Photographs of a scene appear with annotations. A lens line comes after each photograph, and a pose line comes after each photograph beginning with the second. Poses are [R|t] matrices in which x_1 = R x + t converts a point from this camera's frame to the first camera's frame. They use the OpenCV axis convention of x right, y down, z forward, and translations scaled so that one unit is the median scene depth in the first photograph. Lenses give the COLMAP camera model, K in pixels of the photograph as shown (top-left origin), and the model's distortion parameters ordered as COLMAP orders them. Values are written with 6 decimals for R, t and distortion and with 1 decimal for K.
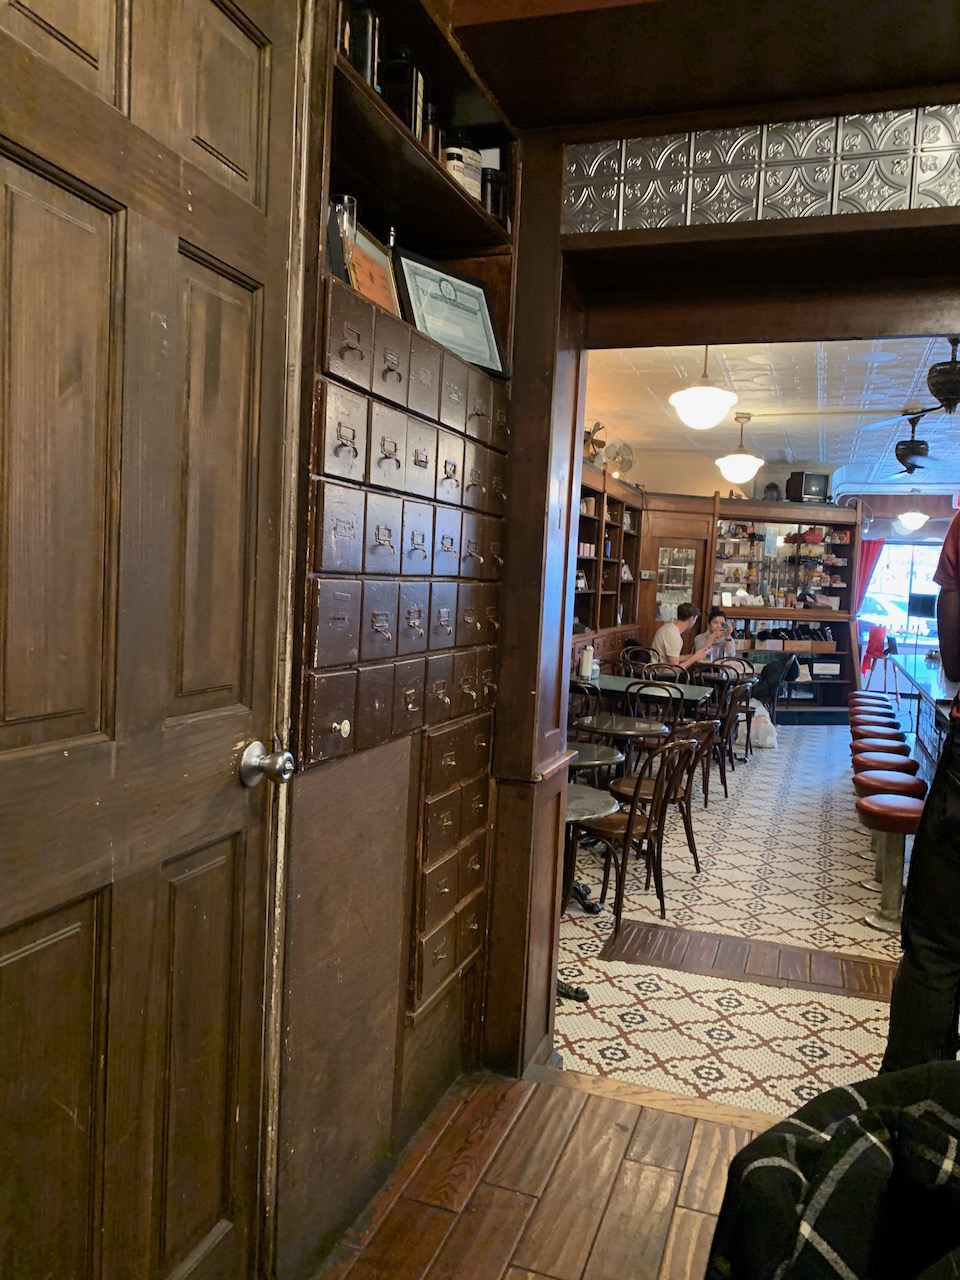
lens RADIAL K [[980.9, 0, 481.4], [0, 980.9, 643.6], [0, 0, 1]] dist [0.043649, -0.014353]
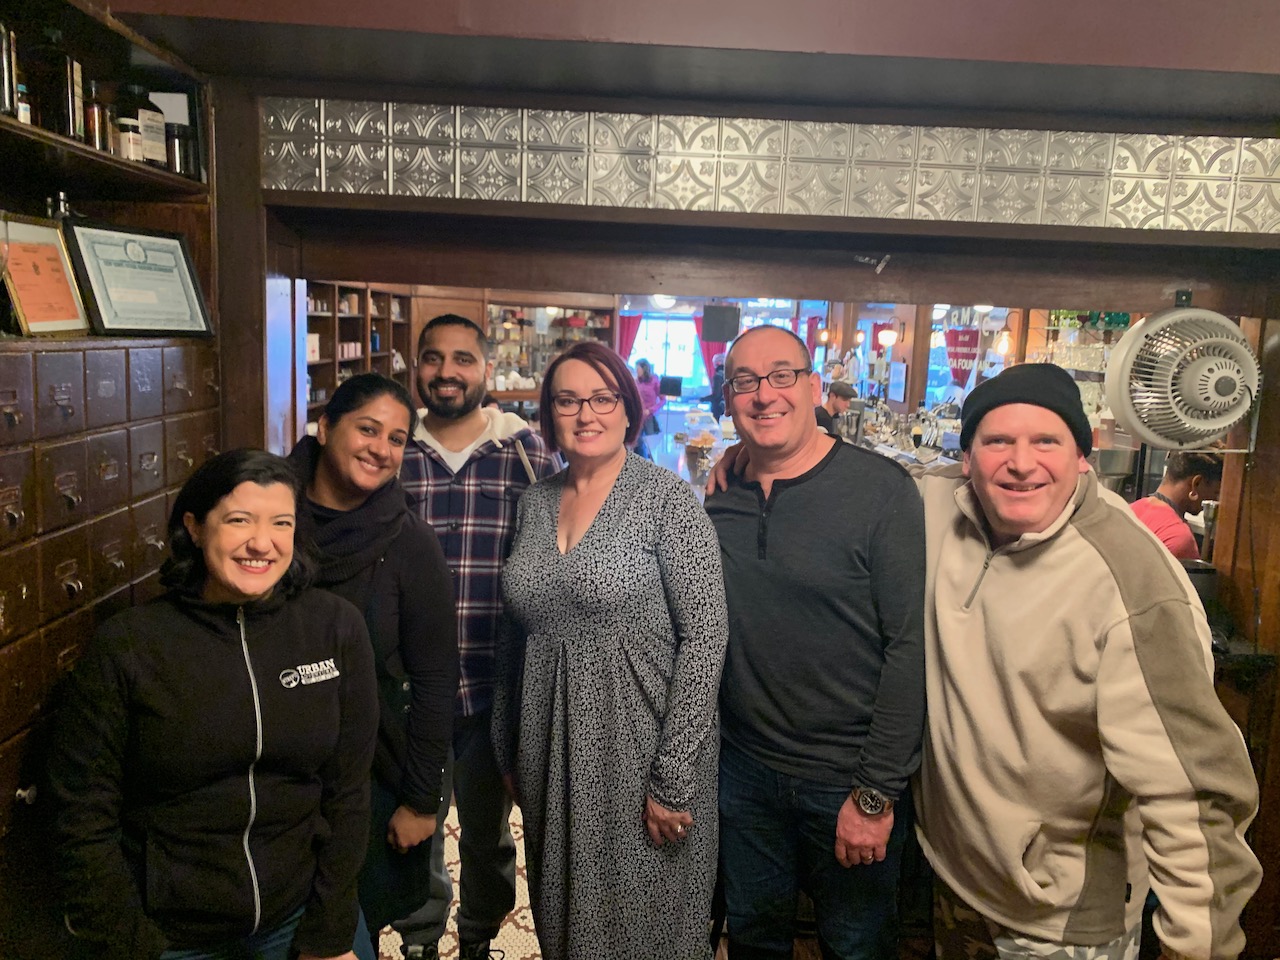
lens RADIAL K [[982.8, 0, 636.8], [0, 982.8, 475.8], [0, 0, 1]] dist [0.006338, 0.007226]
pose [[0.932033, -0.059695, 0.357423, 0.060288], [0.029943, 0.995652, 0.088208, -0.201661], [-0.361135, -0.071511, 0.929768, -0.067901]]
